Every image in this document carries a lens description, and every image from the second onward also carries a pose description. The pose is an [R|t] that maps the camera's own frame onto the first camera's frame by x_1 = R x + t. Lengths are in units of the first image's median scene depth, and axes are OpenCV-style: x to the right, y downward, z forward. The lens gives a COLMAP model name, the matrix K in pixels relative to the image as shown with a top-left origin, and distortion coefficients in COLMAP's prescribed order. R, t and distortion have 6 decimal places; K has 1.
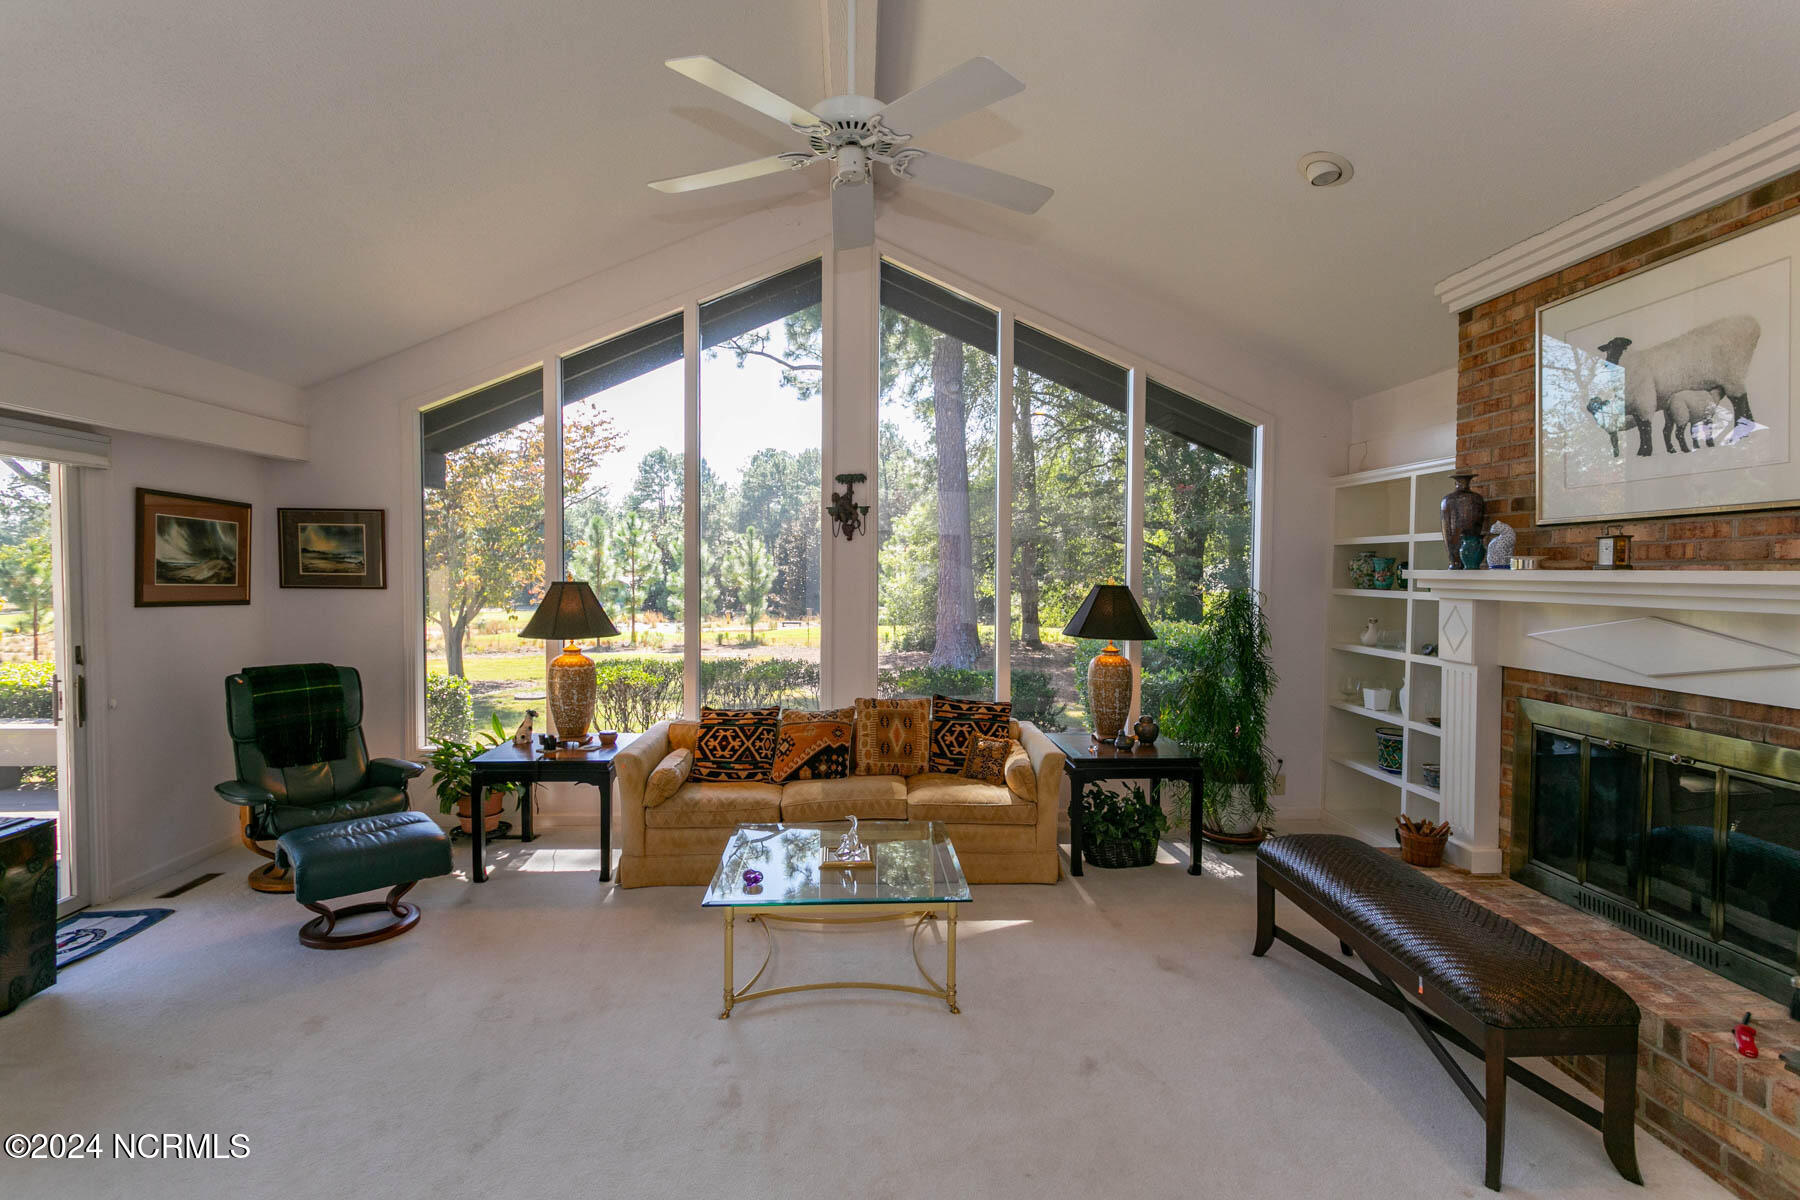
lens RADIAL K [[852.5, 0, 893.6], [0, 852.5, 596.6], [0, 0, 1]] dist [0.000177, -0.000217]
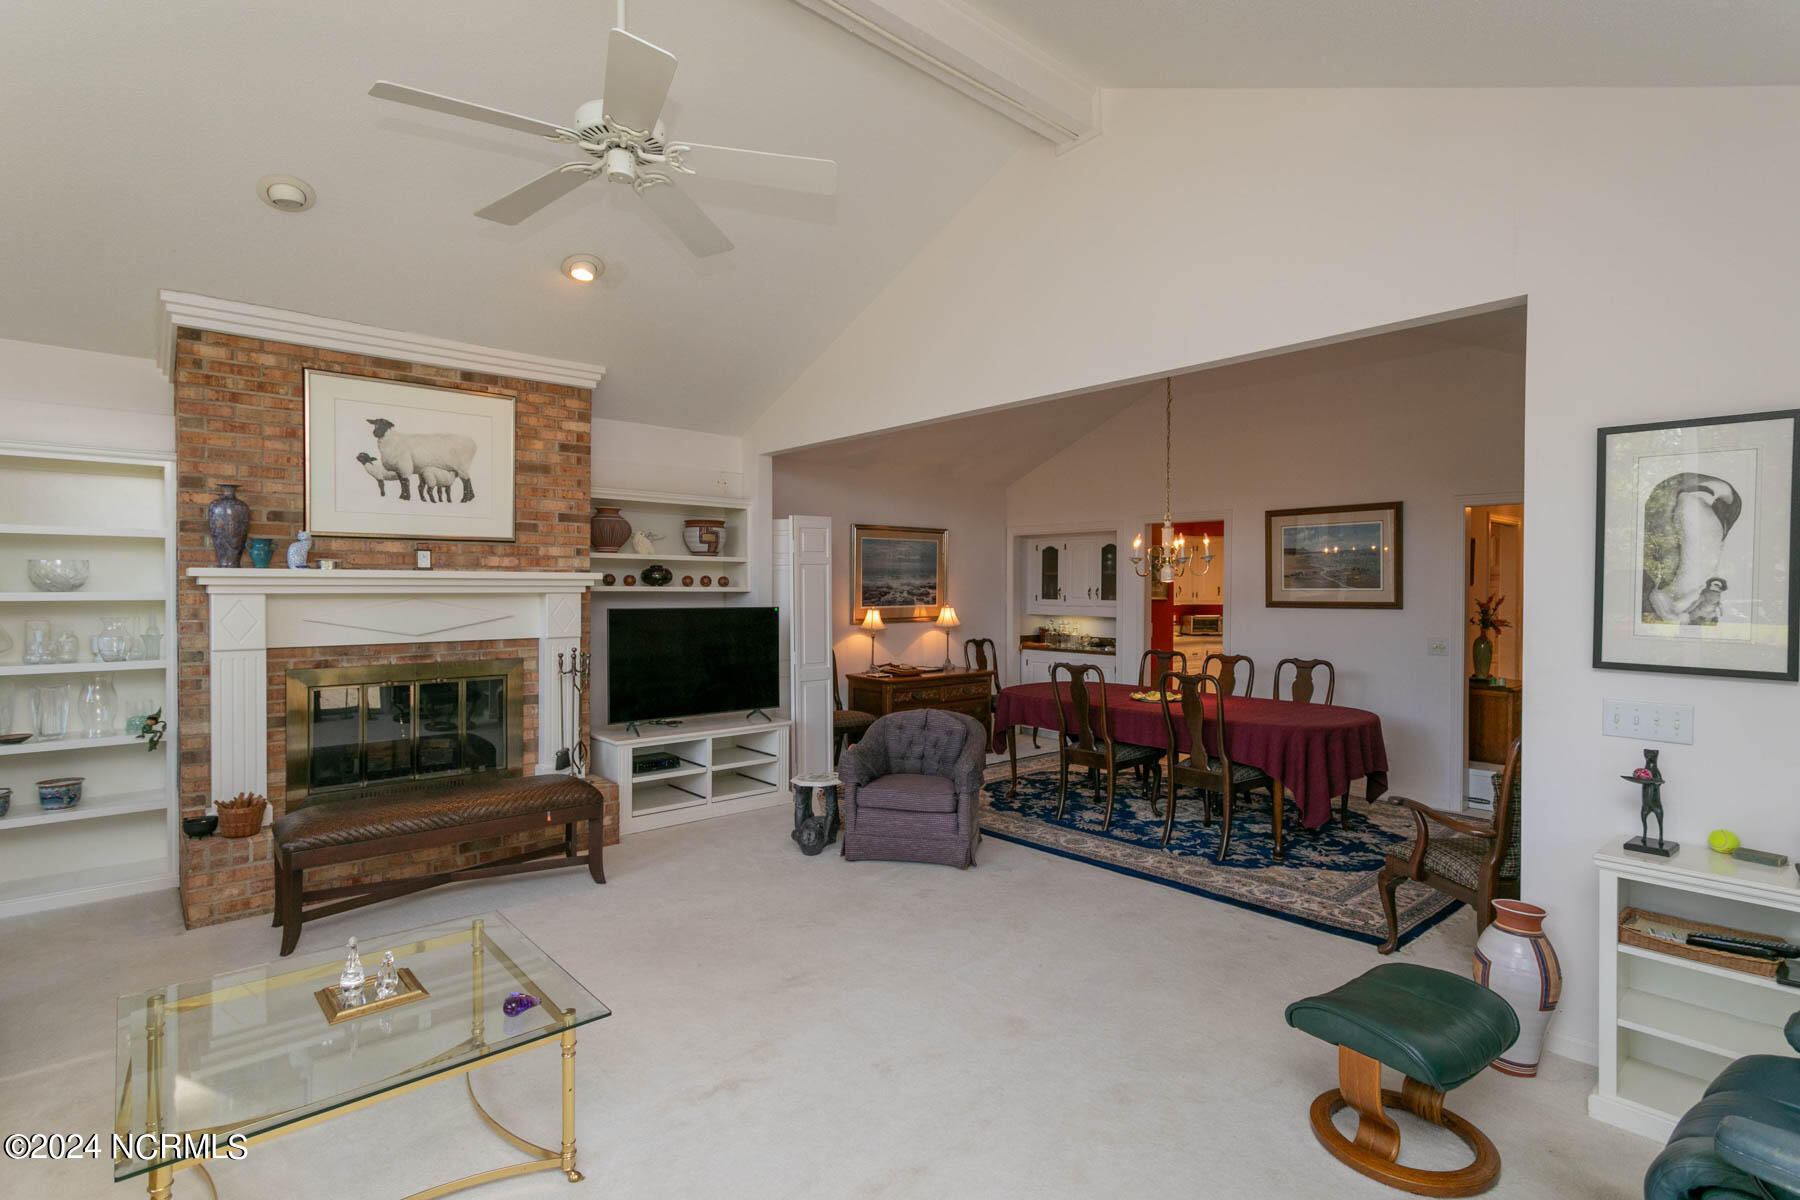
lens RADIAL K [[852.5, 0, 893.6], [0, 852.5, 596.6], [0, 0, 1]] dist [0.000177, -0.000217]
pose [[-0.619129, -0.016211, 0.785122, -0.945116], [0.019314, 0.999170, 0.035862, -0.021180], [-0.785052, 0.037367, -0.618302, 1.255173]]
